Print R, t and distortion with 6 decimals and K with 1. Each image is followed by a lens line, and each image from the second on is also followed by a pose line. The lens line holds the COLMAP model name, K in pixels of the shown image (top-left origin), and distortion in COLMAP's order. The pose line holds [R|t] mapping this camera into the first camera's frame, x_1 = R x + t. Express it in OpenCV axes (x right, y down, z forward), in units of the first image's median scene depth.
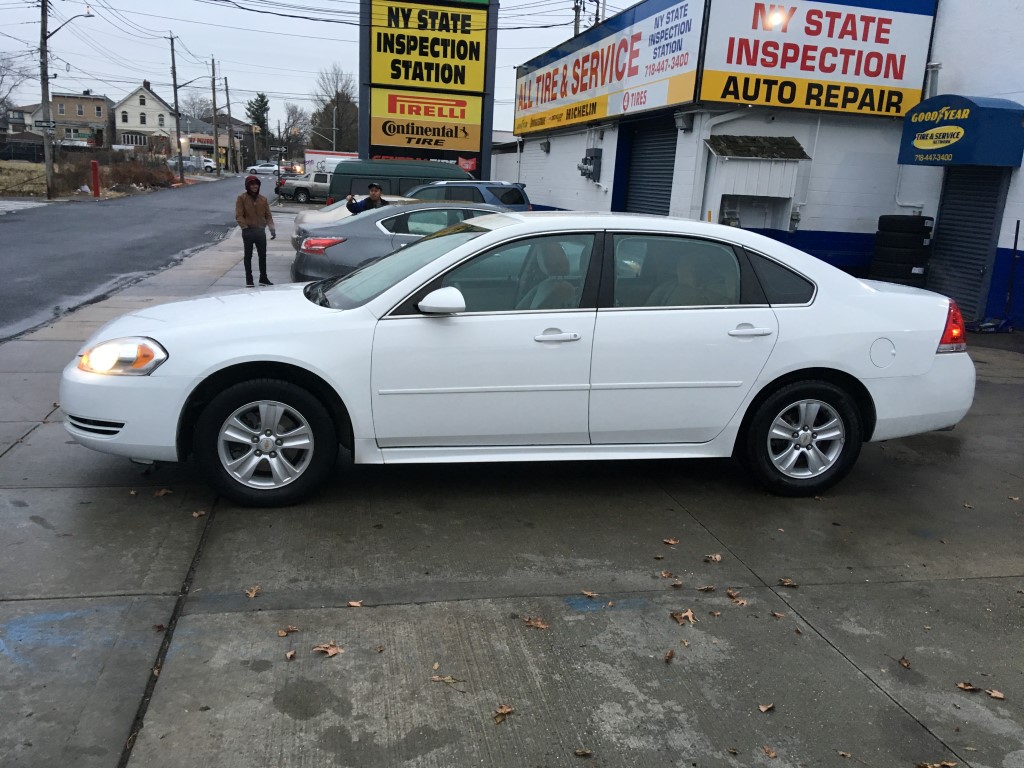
lens RADIAL K [[838.4, 0, 512.0], [0, 838.4, 384.0], [0, 0, 1]] dist [0.000782, -0.000230]
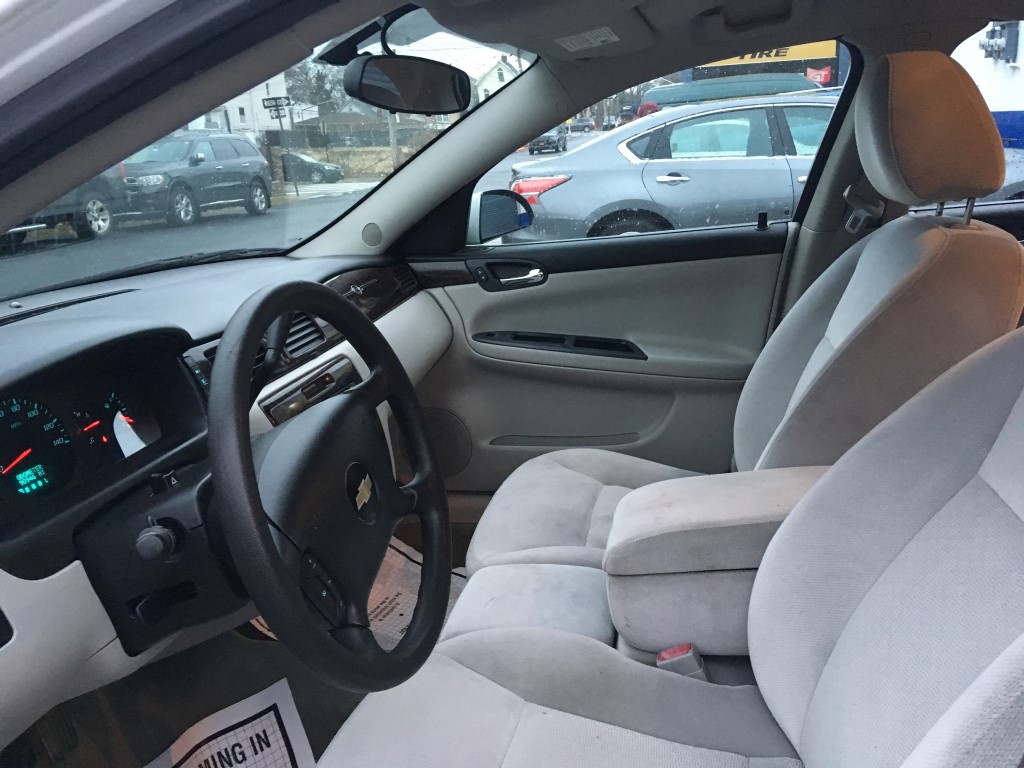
lens RADIAL K [[838.4, 0, 512.0], [0, 838.4, 384.0], [0, 0, 1]] dist [0.000782, -0.000230]
pose [[0.911381, -0.002276, -0.411557, 0.021851], [0.025350, 0.998396, 0.050617, -0.049433], [0.410782, -0.056565, 0.909977, 0.391176]]
